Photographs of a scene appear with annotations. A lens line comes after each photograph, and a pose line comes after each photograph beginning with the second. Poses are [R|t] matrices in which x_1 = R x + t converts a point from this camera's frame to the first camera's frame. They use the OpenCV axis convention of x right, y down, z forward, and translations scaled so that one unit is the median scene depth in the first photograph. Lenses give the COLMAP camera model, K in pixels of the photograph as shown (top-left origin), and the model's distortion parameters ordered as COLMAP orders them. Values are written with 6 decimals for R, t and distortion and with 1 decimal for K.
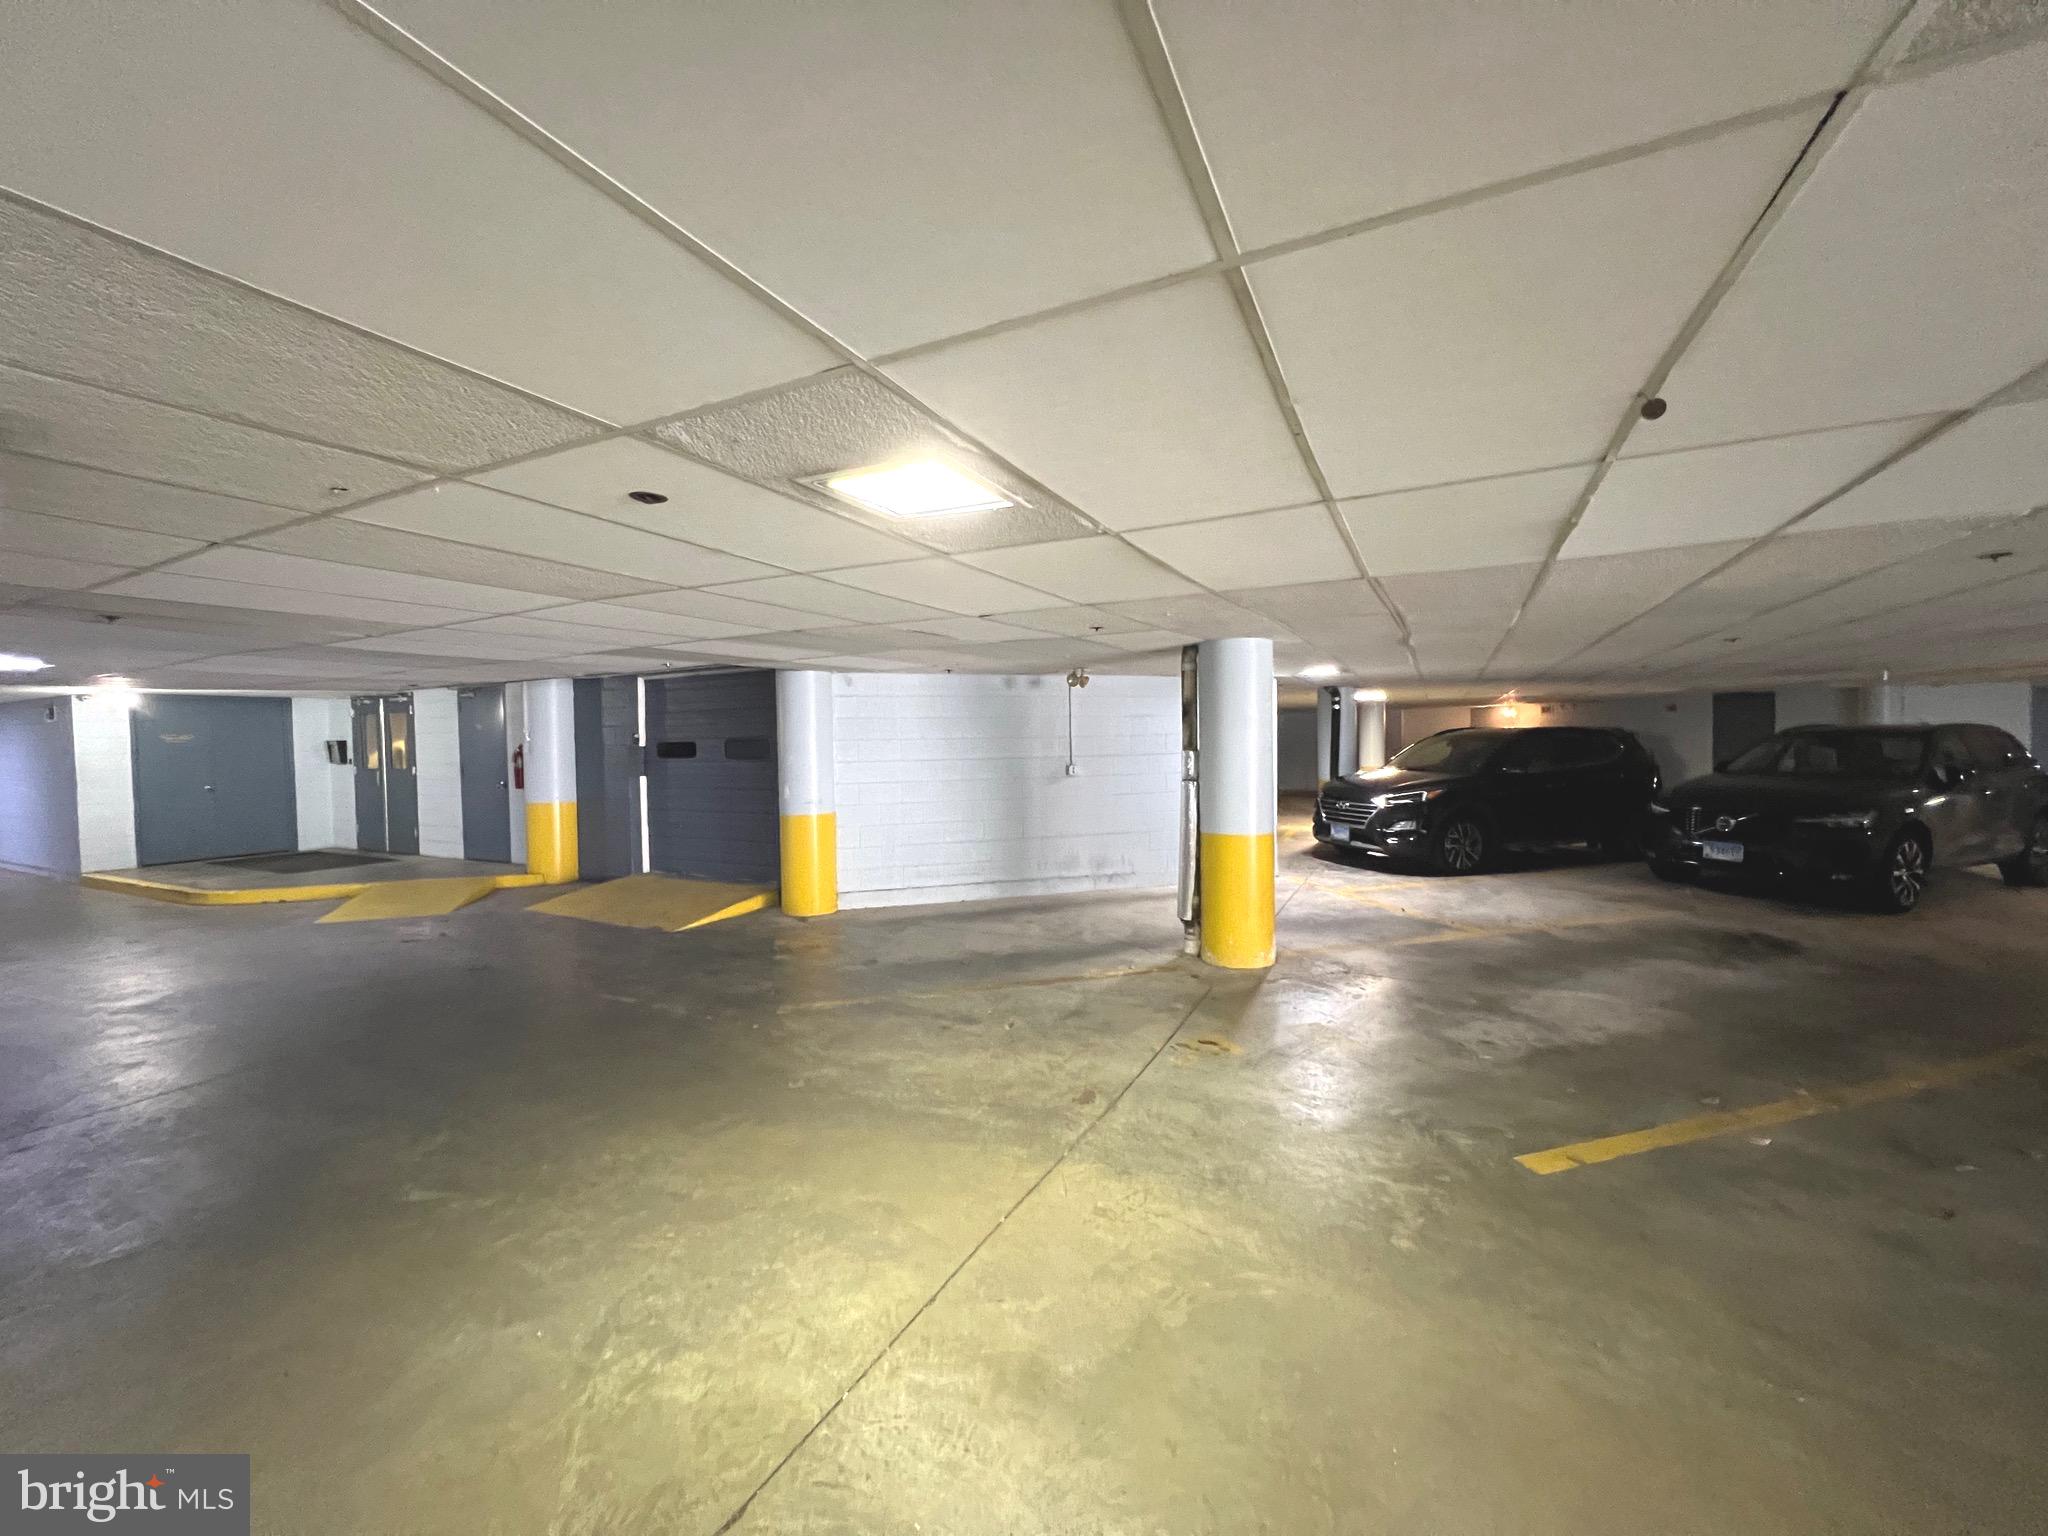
lens RADIAL K [[815.5, 0, 1026.8], [0, 815.5, 773.8], [0, 0, 1]] dist [-0.001462, -0.000467]
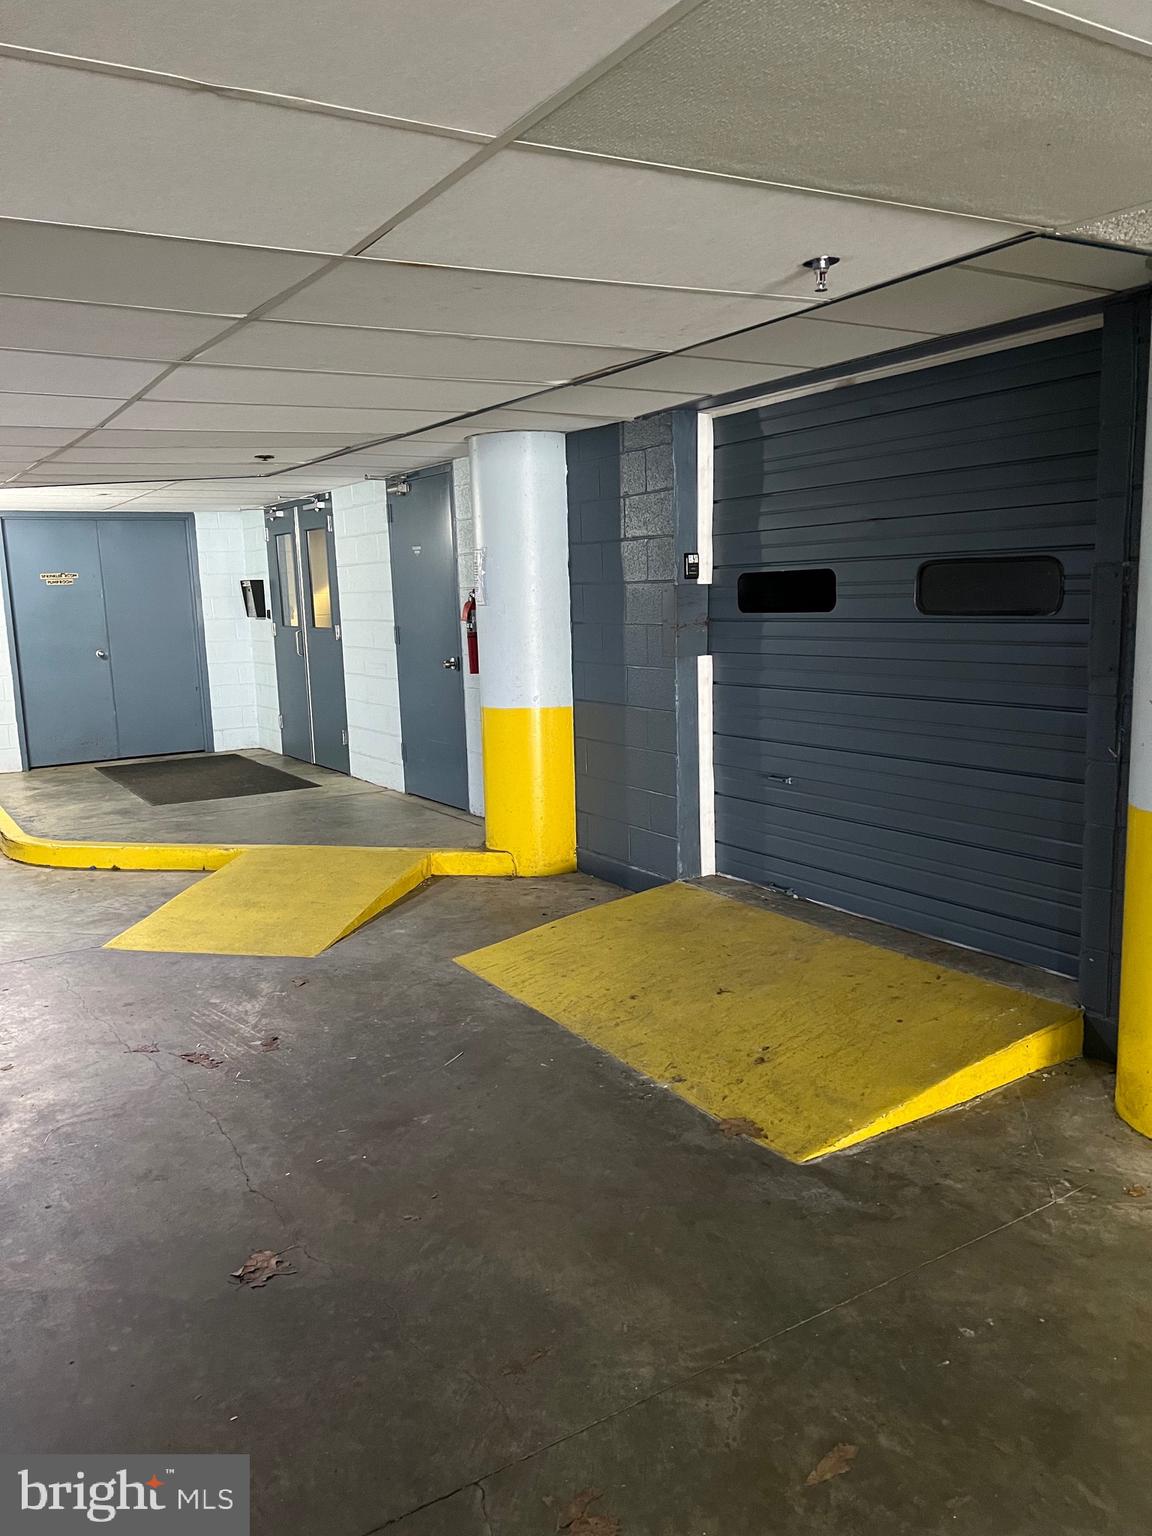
lens RADIAL K [[1154.2, 0, 571.8], [0, 1154.2, 771.3], [0, 0, 1]] dist [0.057123, -0.062404]
pose [[0.858021, 0.068271, -0.509057, -0.215614], [-0.000658, 0.991272, 0.131833, -0.016313], [0.513614, -0.112780, 0.850577, 0.436687]]
